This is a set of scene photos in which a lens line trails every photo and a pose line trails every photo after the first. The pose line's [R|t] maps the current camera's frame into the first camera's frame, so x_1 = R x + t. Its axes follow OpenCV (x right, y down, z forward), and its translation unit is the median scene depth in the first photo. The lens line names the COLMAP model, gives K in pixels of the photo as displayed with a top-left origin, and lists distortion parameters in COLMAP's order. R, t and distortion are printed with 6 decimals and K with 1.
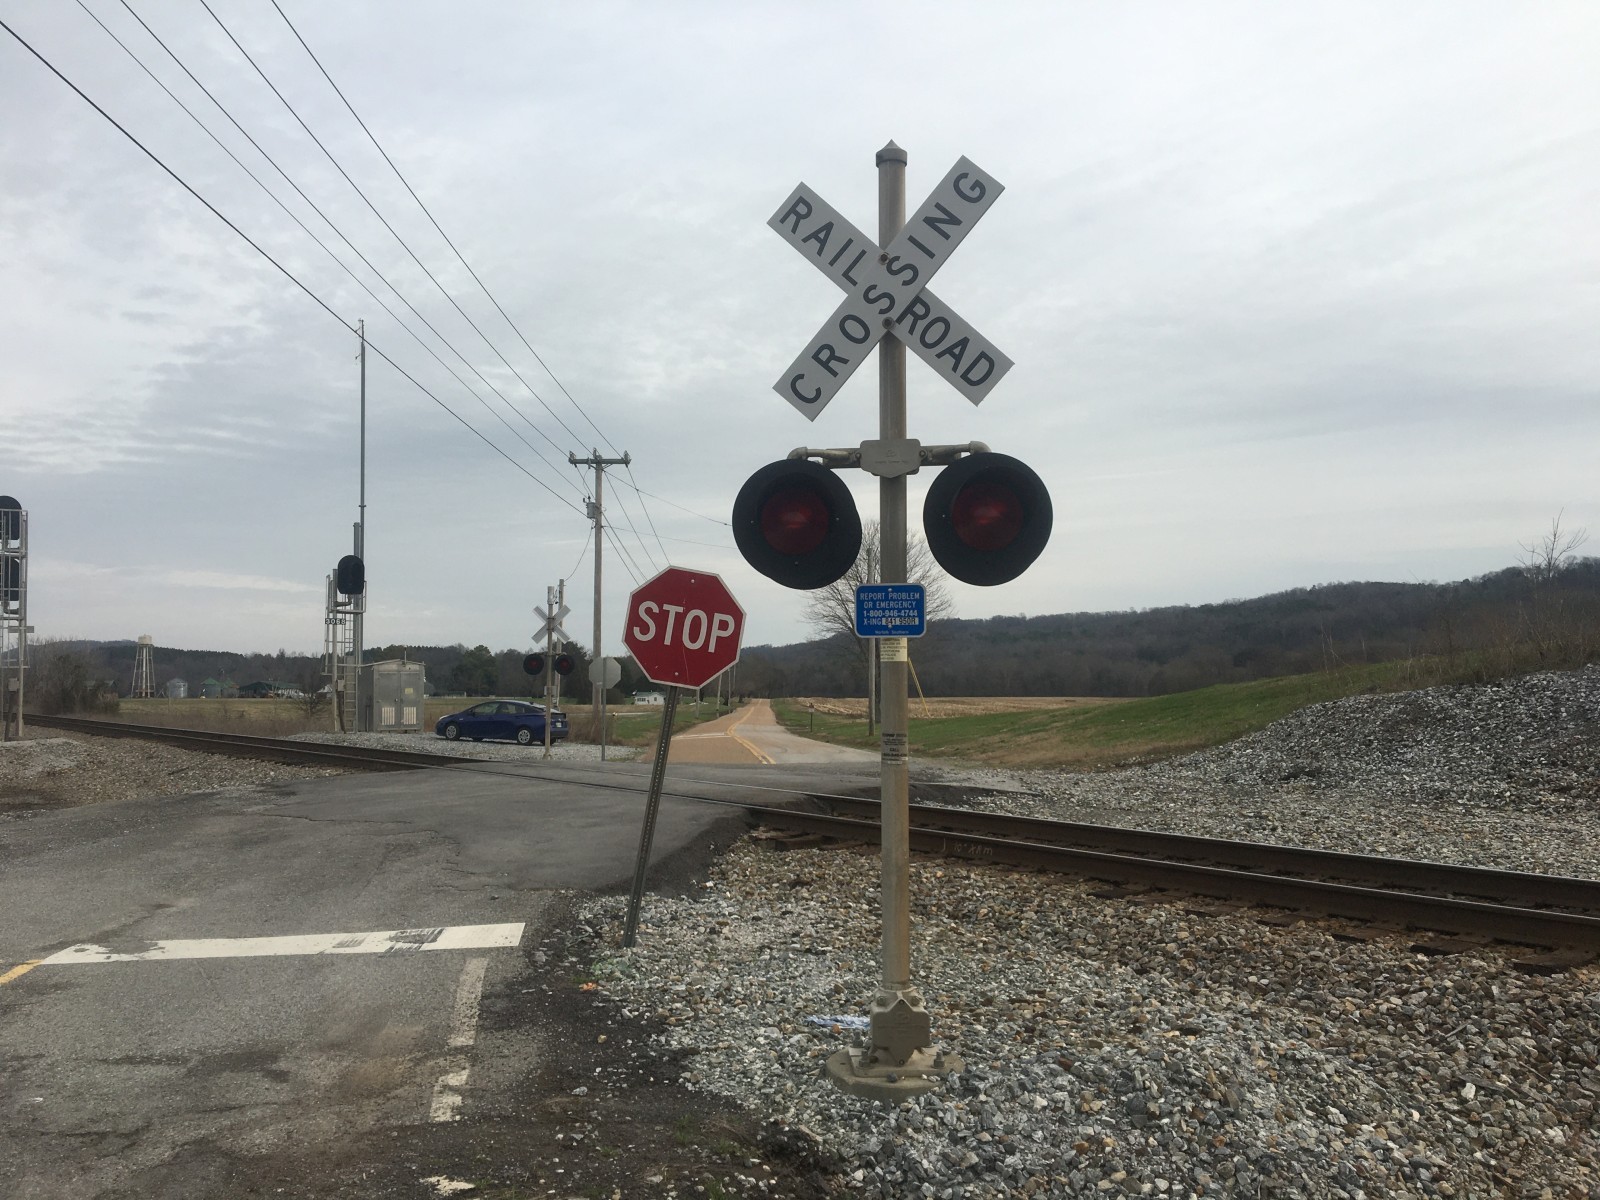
lens RADIAL K [[1361.9, 0, 800.0], [0, 1361.9, 600.0], [0, 0, 1]] dist [0.112412, -0.181115]
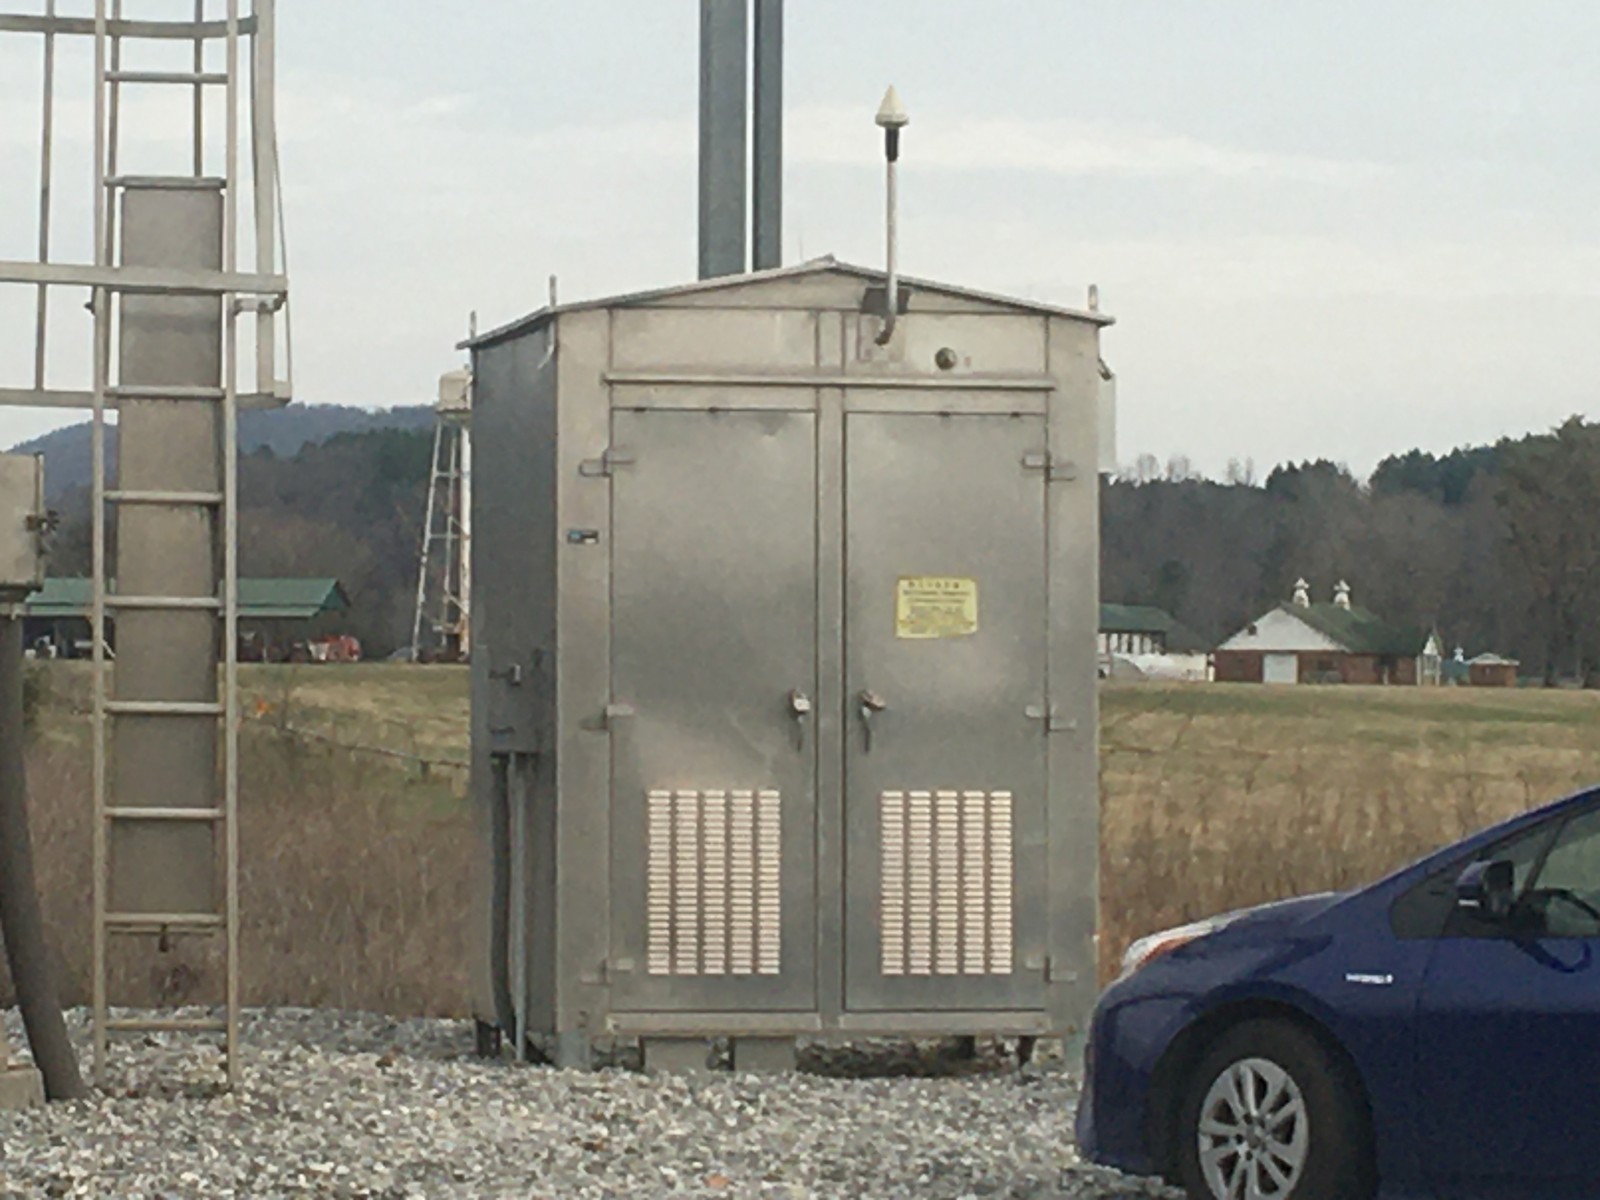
lens RADIAL K [[6658.7, 0, 800.0], [0, 6658.7, 600.0], [0, 0, 1]] dist [-0.033080, 2.708564]
pose [[0.918240, 0.014274, -0.395768, -0.146274], [0.008225, 0.998447, 0.055094, 0.050653], [0.395940, -0.053844, 0.916697, 0.726935]]
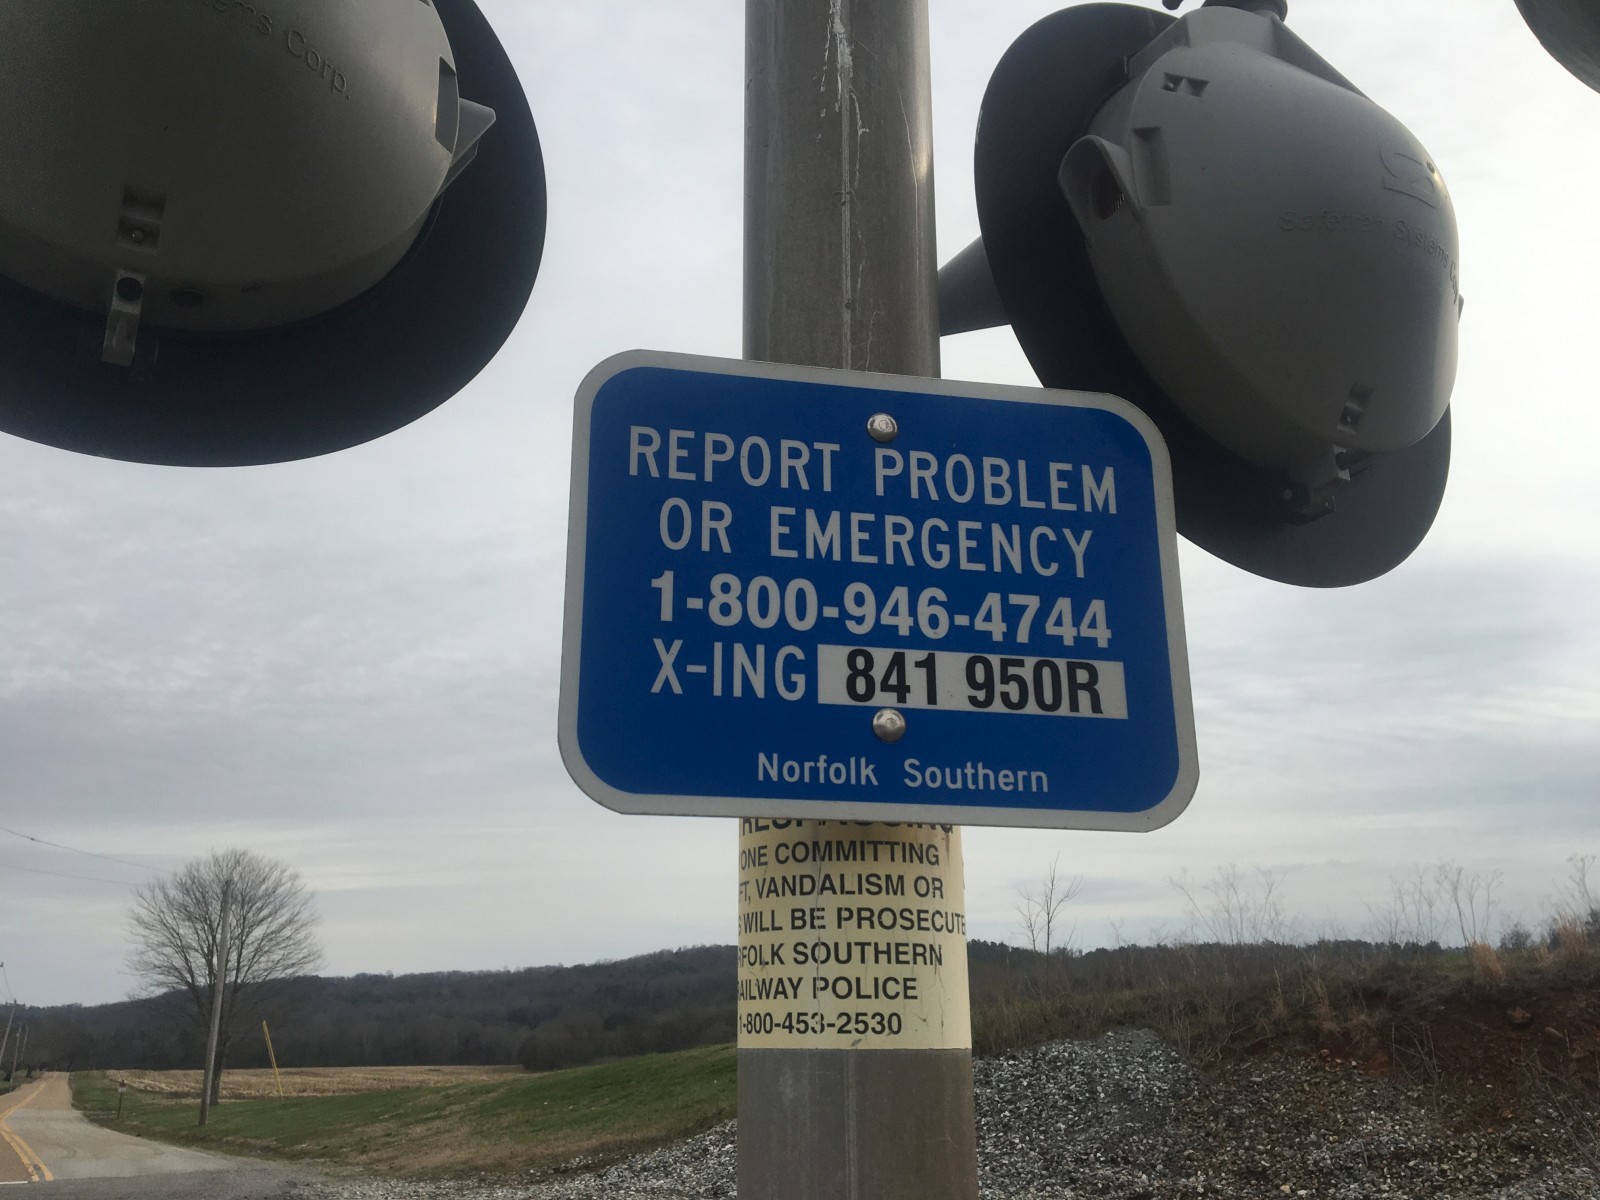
lens RADIAL K [[1350.6, 0, 762.0], [0, 1350.6, 630.9], [0, 0, 1]] dist [0.067958, -0.109808]
pose [[0.910582, 0.120346, 0.395421, 0.003873], [-0.024073, 0.970491, -0.239932, 0.012641], [-0.412627, 0.208959, 0.886609, 0.293701]]
